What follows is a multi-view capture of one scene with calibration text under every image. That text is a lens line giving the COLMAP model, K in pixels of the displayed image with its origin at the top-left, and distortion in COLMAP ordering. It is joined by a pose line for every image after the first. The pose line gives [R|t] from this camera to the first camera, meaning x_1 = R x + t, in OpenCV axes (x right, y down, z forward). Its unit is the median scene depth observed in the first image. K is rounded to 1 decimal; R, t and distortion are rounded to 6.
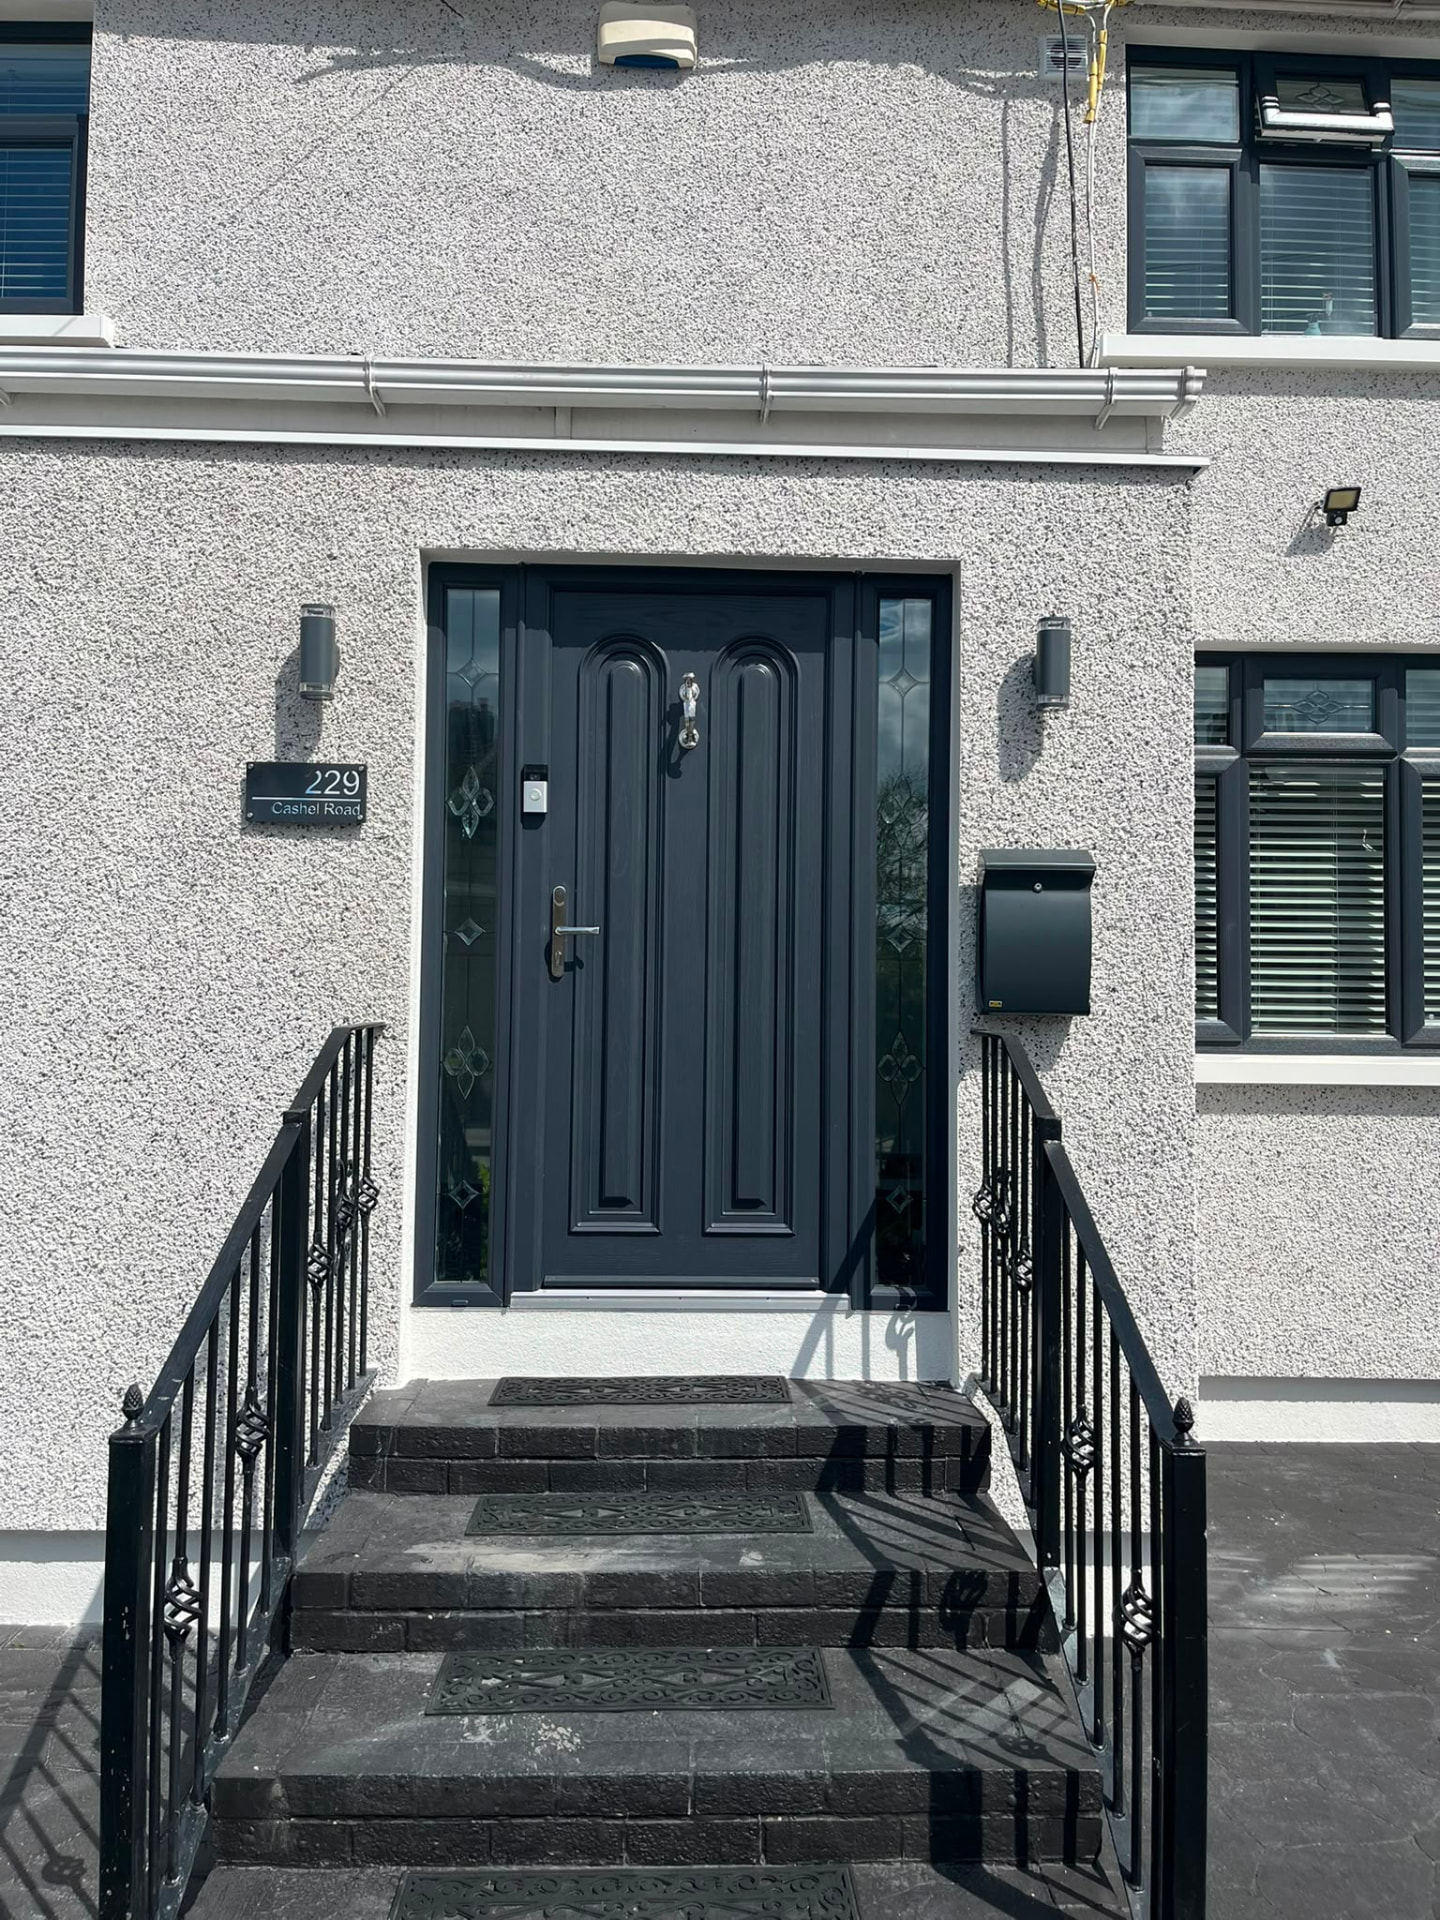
lens RADIAL K [[1274.5, 0, 720.0], [0, 1274.5, 960.0], [0, 0, 1]] dist [-0.002919, -0.005086]
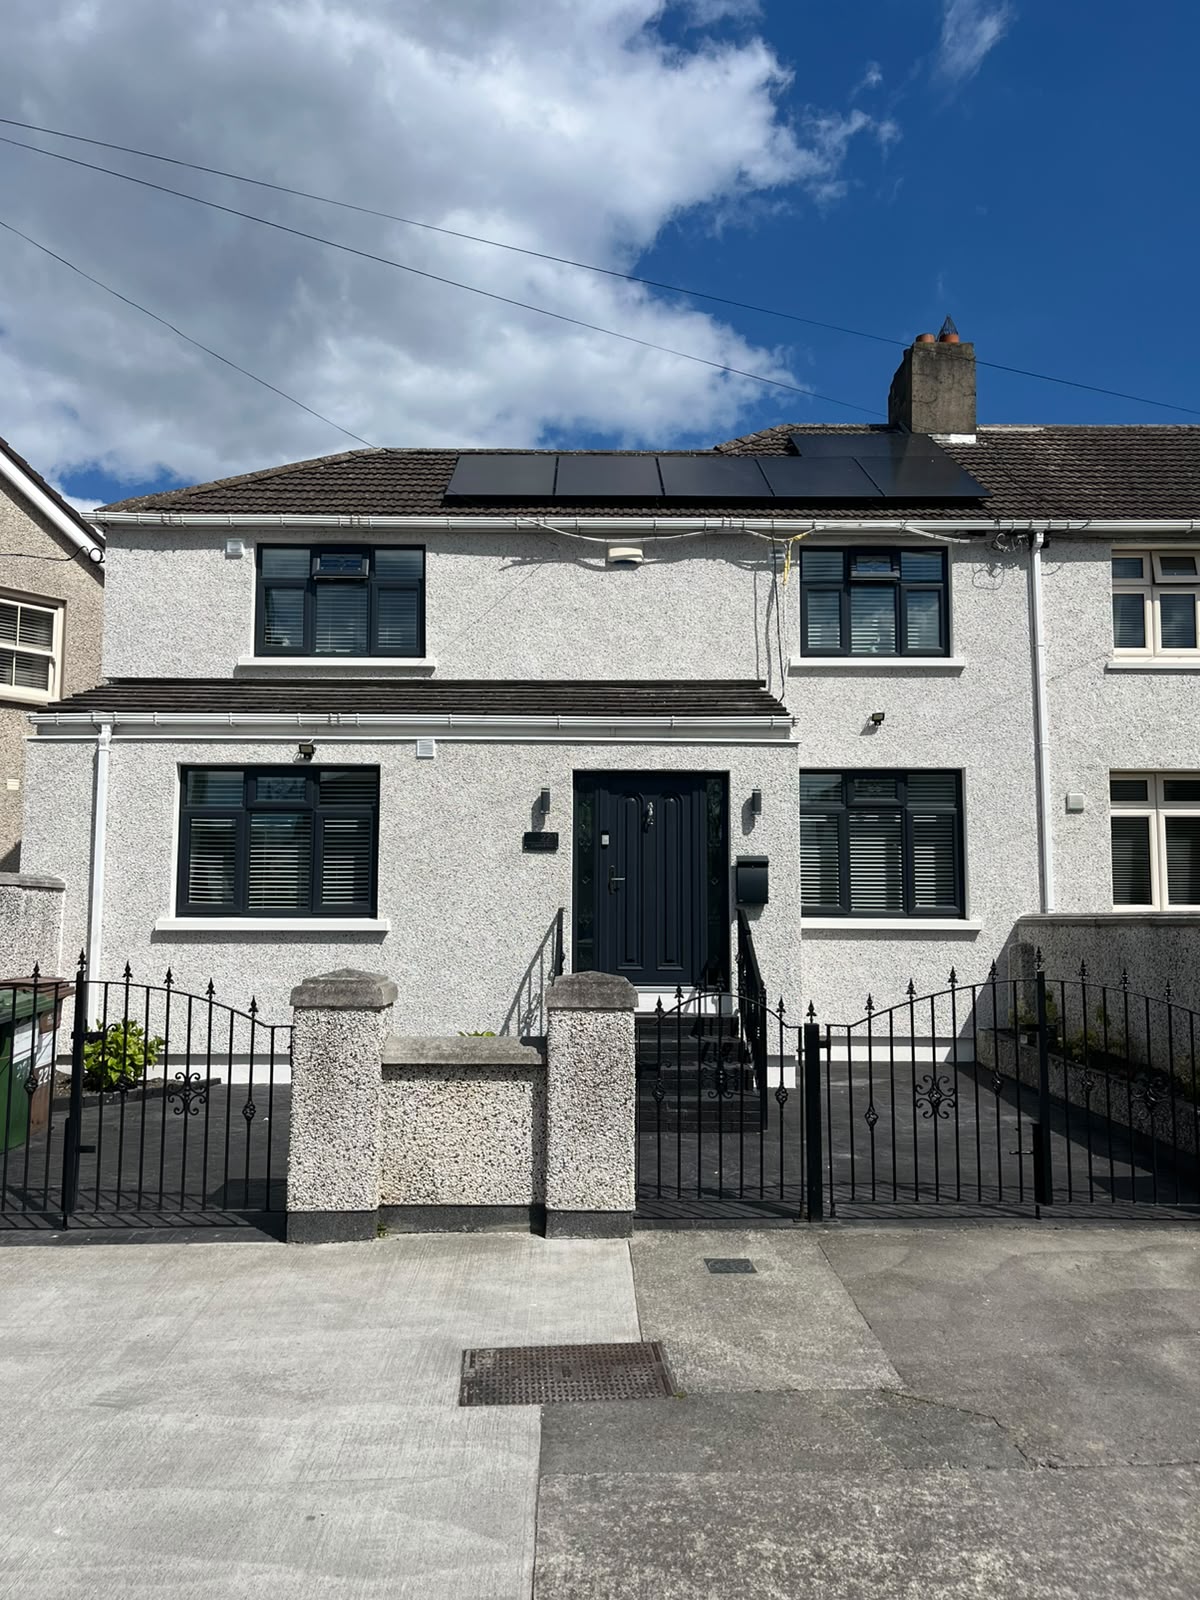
lens RADIAL K [[1062.1, 0, 600.0], [0, 1062.1, 800.0], [0, 0, 1]] dist [-0.002919, -0.005086]
pose [[0.999854, -0.008328, -0.014924, -0.084424], [0.007412, 0.998143, -0.060461, -0.046281], [0.015399, 0.060342, 0.998059, -1.320042]]
